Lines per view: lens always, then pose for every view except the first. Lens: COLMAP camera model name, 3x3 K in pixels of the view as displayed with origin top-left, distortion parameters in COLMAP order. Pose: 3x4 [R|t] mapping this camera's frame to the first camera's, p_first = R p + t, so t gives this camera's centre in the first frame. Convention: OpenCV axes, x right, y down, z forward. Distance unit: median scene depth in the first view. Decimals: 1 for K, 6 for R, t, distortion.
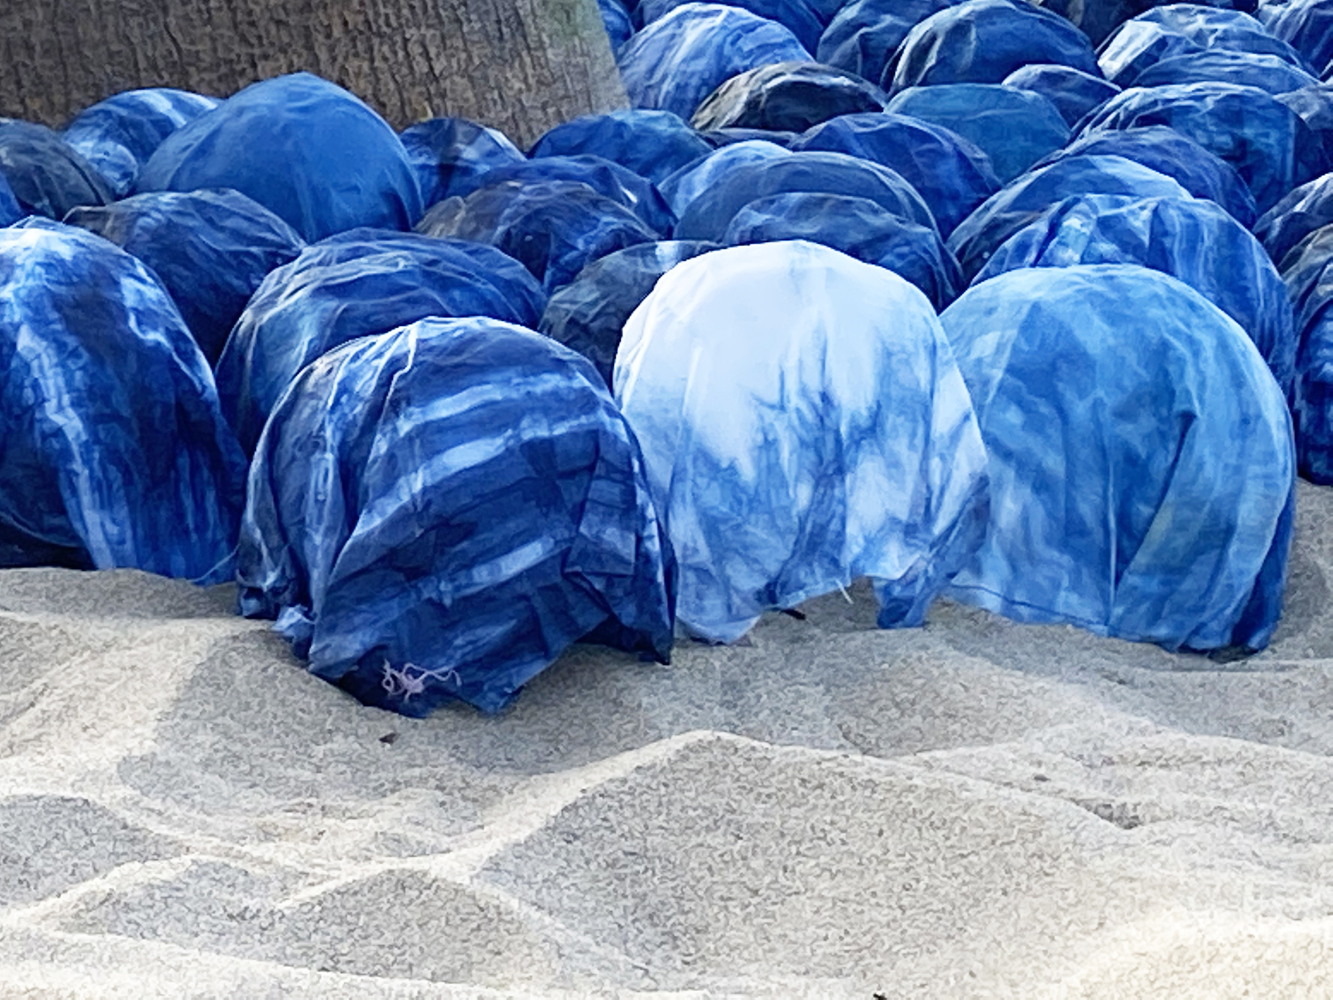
lens RADIAL K [[5246.9, 0, 666.3], [0, 5246.9, 499.8], [0, 0, 1]] dist [0.341584, 0.000000]
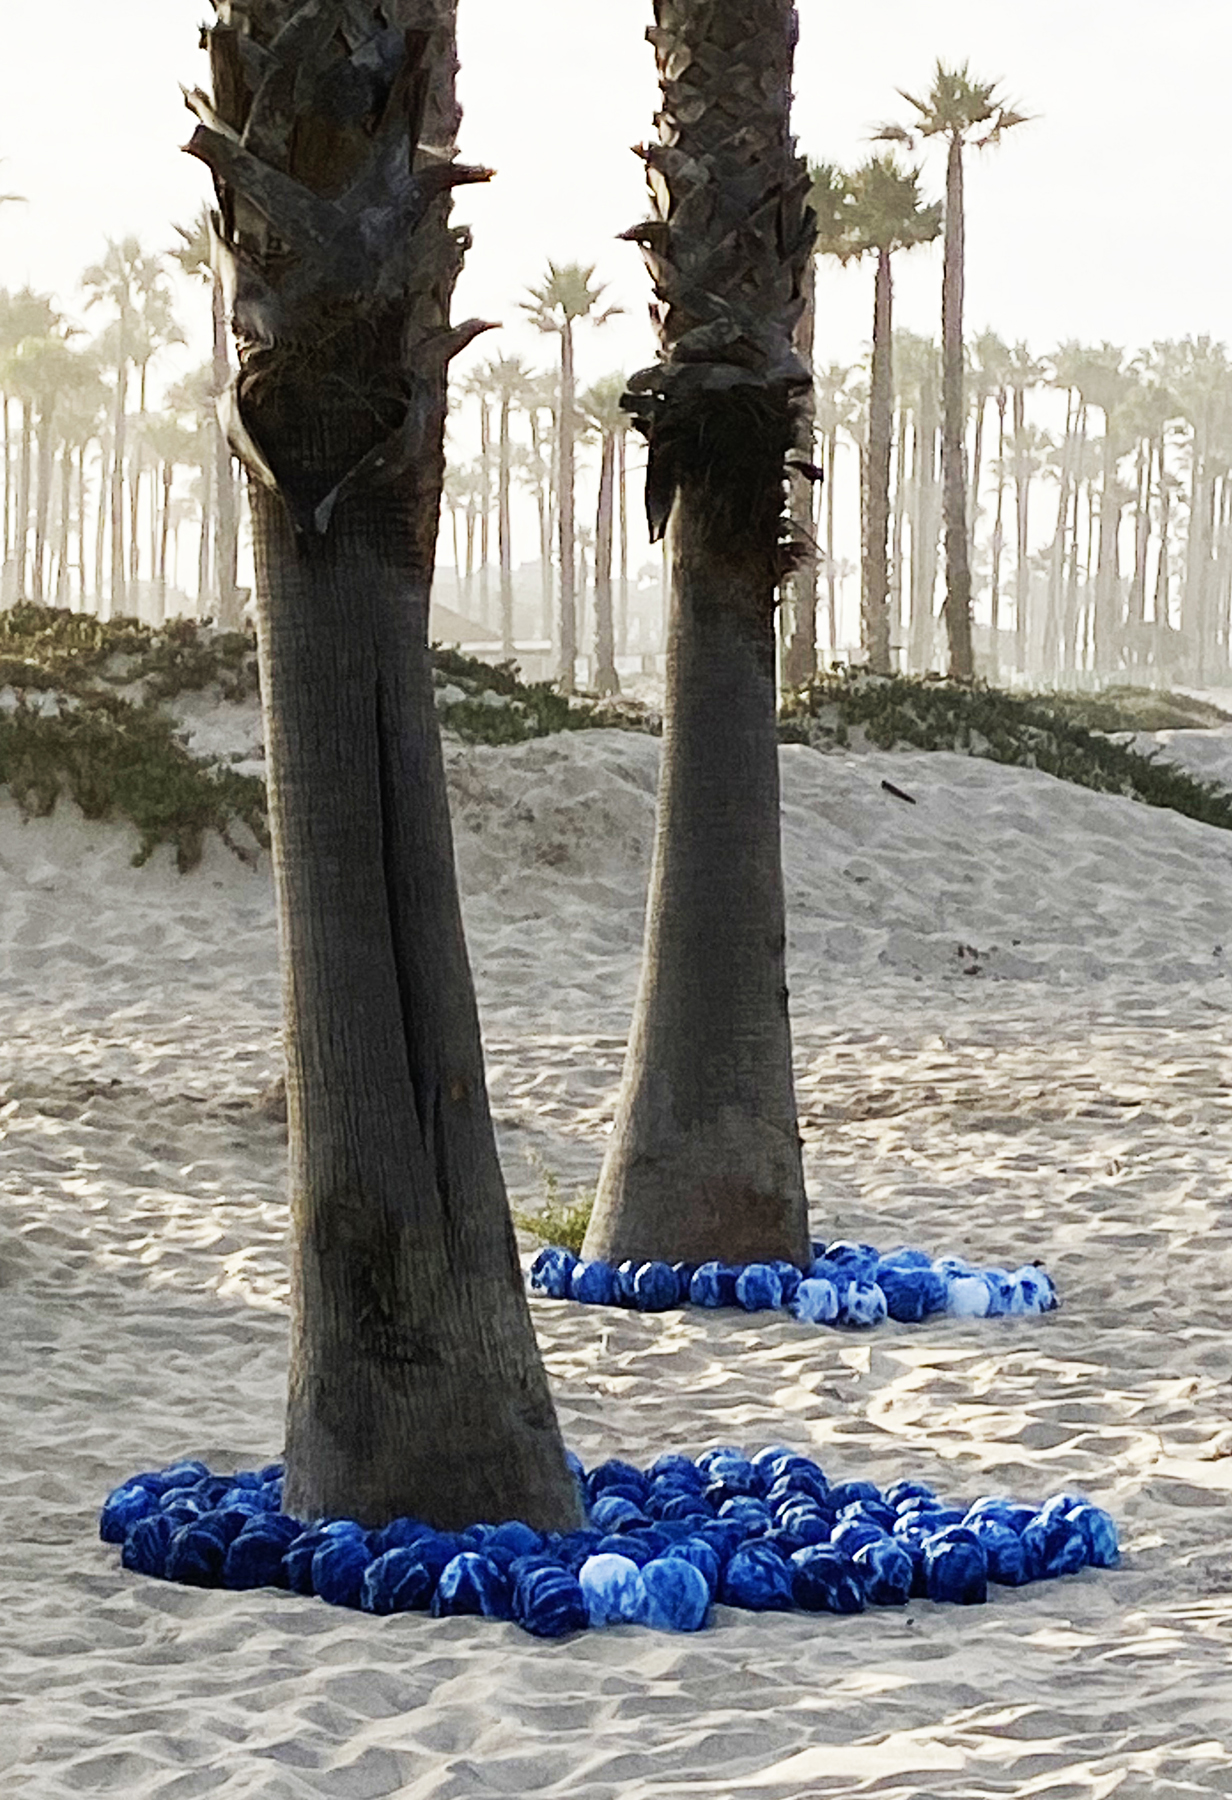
lens RADIAL K [[4803.3, 0, 614.9], [0, 4803.3, 900.2], [0, 0, 1]] dist [0.139395, 0.000000]
pose [[0.999797, -0.012267, -0.015956, 0.115124], [0.008890, 0.980427, -0.196684, 0.267087], [0.018057, 0.196502, 0.980337, -4.007972]]
